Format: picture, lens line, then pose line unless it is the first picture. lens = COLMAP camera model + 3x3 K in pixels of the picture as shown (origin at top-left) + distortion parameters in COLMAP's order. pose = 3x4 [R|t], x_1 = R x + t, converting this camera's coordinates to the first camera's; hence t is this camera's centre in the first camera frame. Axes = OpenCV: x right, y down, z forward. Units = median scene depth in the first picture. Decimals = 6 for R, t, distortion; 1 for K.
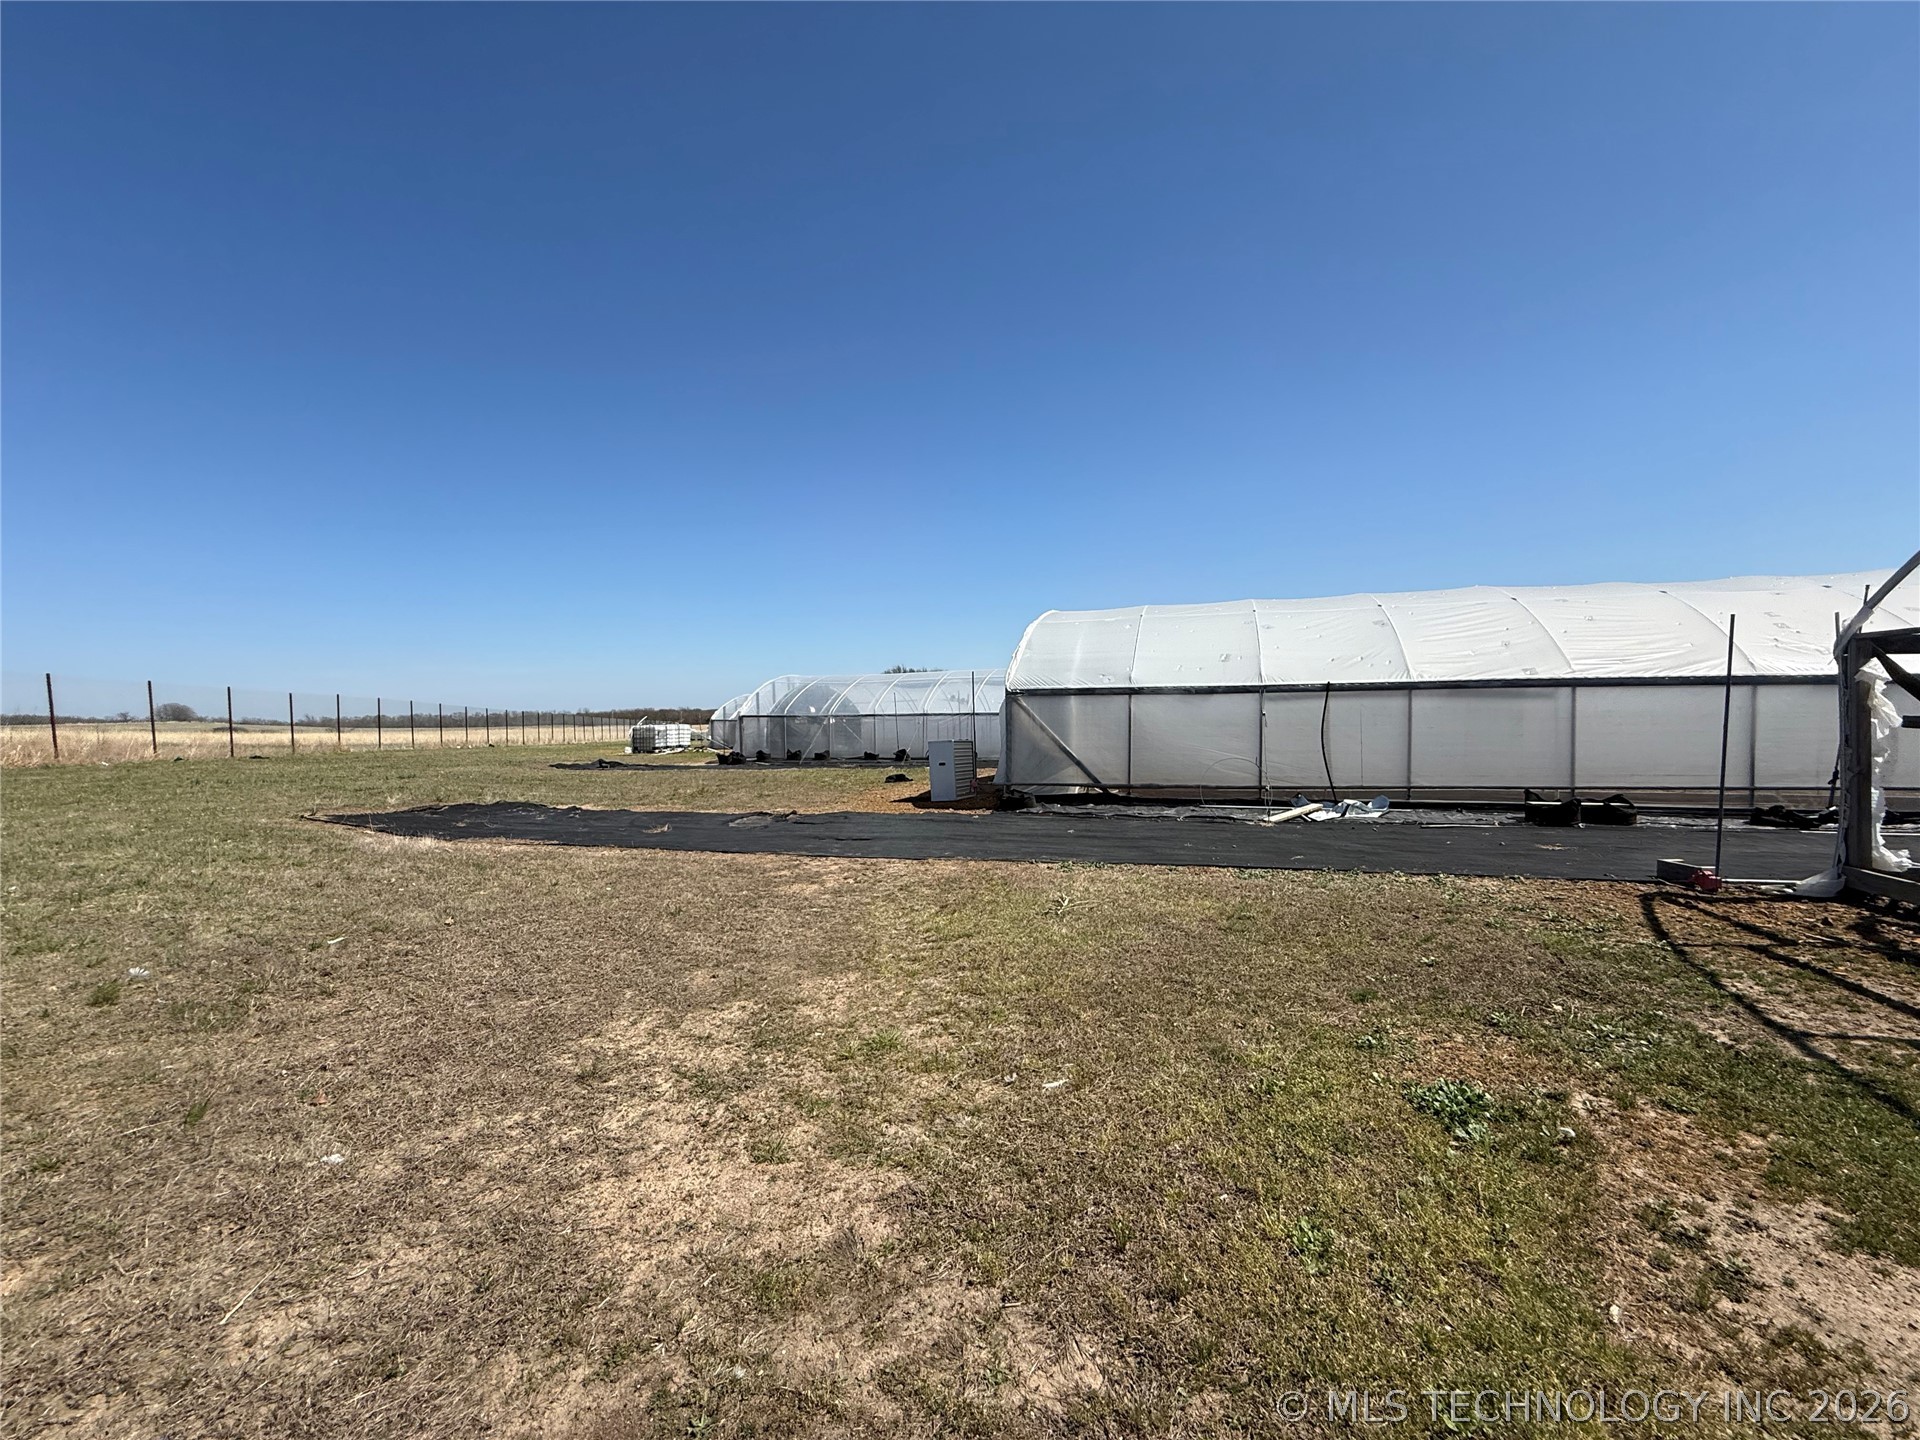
lens RADIAL K [[771.0, 0, 961.3], [0, 771.0, 718.0], [0, 0, 1]] dist [-0.000145, -0.000064]
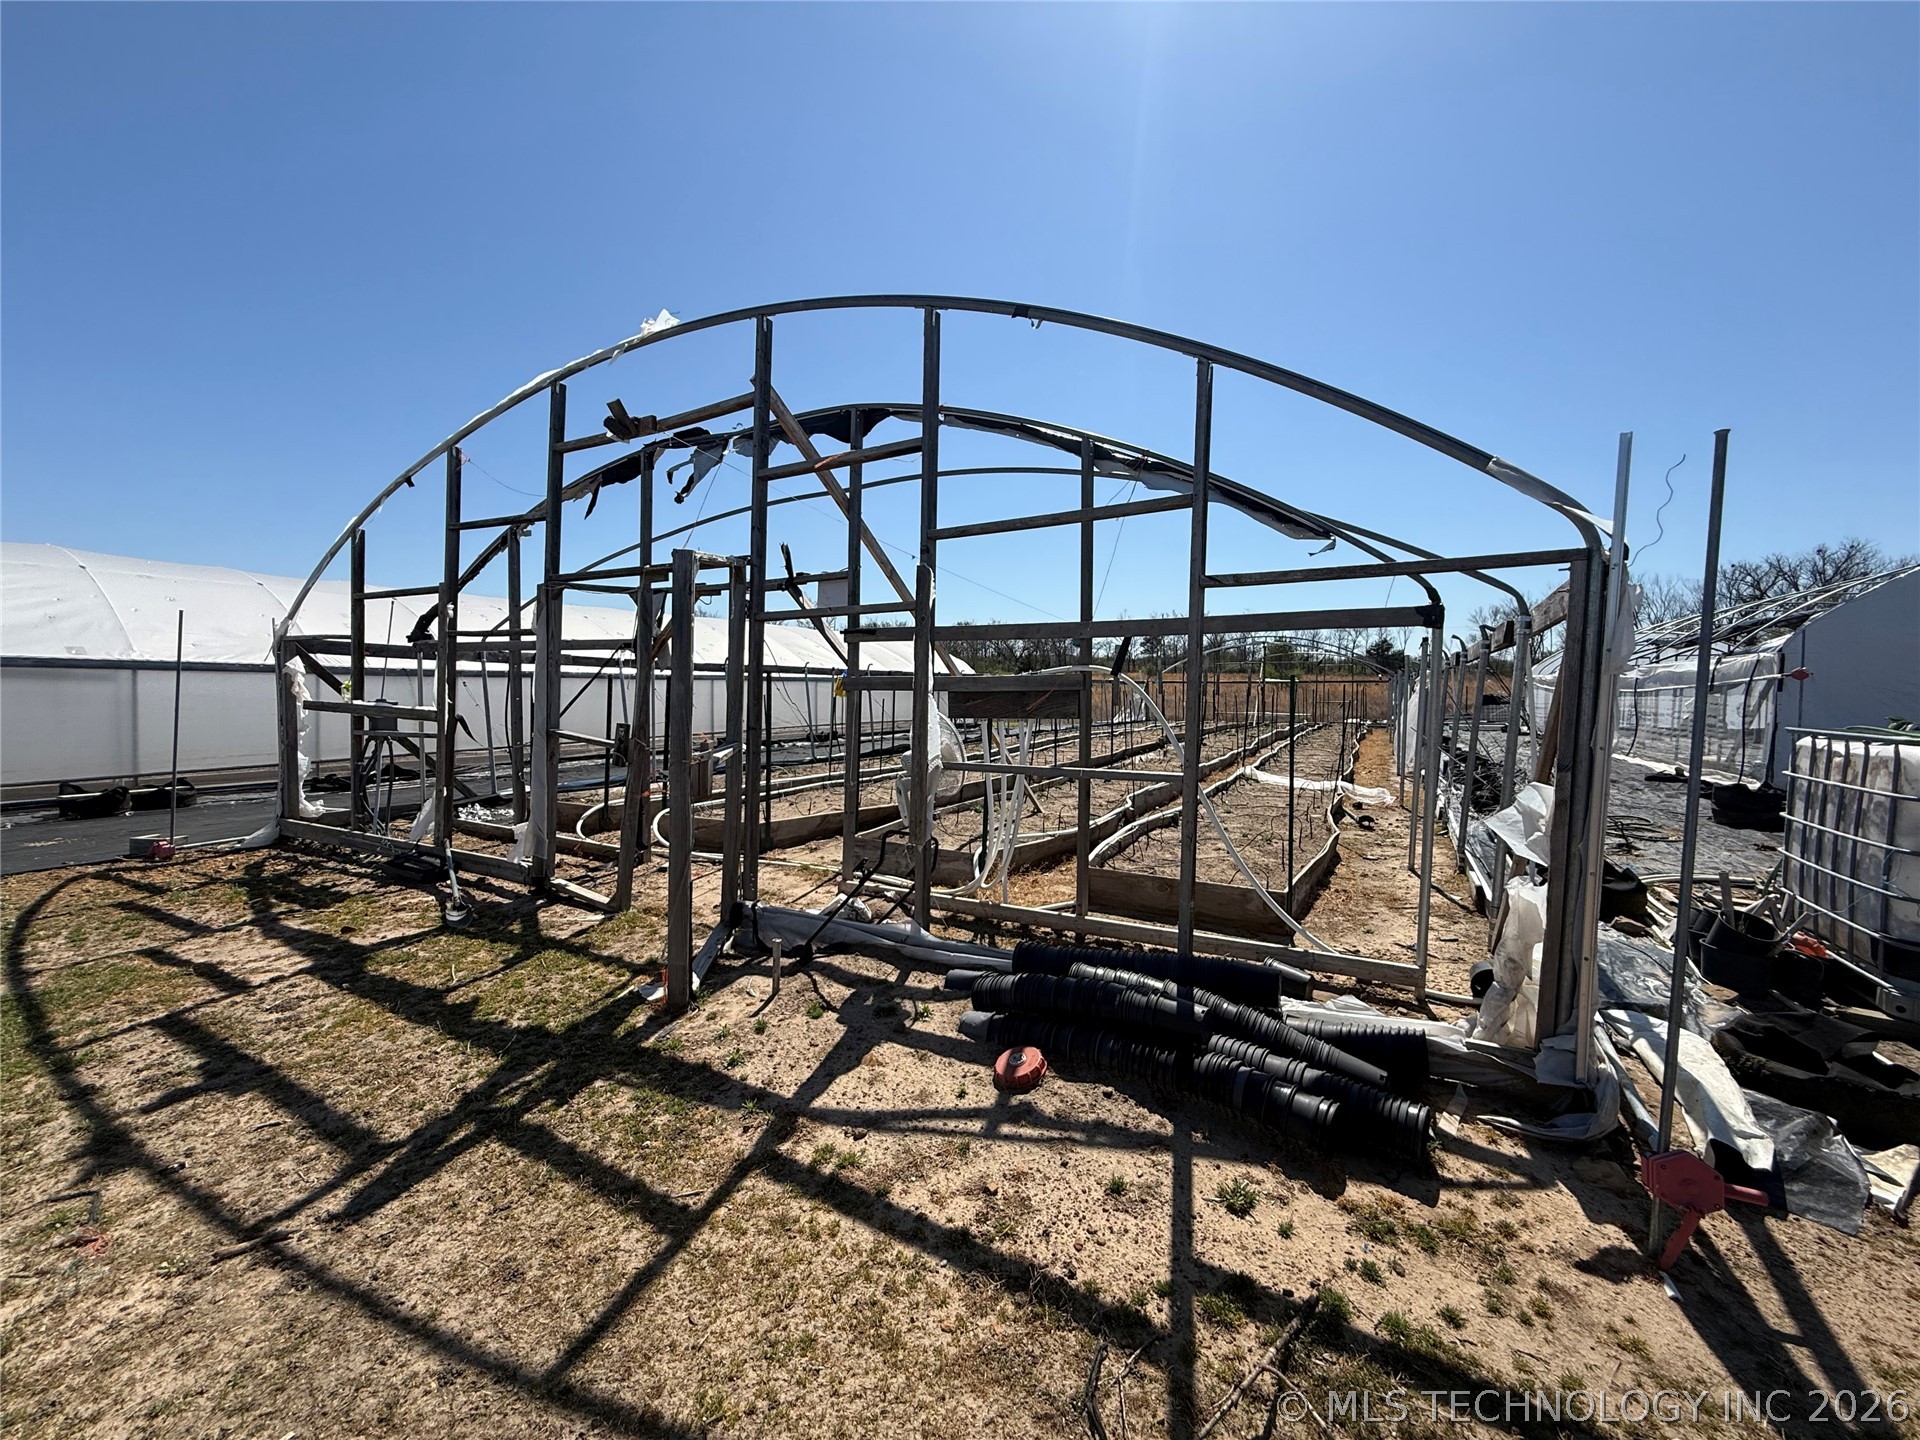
lens RADIAL K [[771.0, 0, 959.1], [0, 771.0, 715.6], [0, 0, 1]] dist [-0.000145, -0.000064]
pose [[0.224505, -0.015713, 0.974346, 0.159027], [0.001419, 0.999874, 0.015798, 0.004192], [-0.974472, -0.002164, 0.224499, -0.347136]]
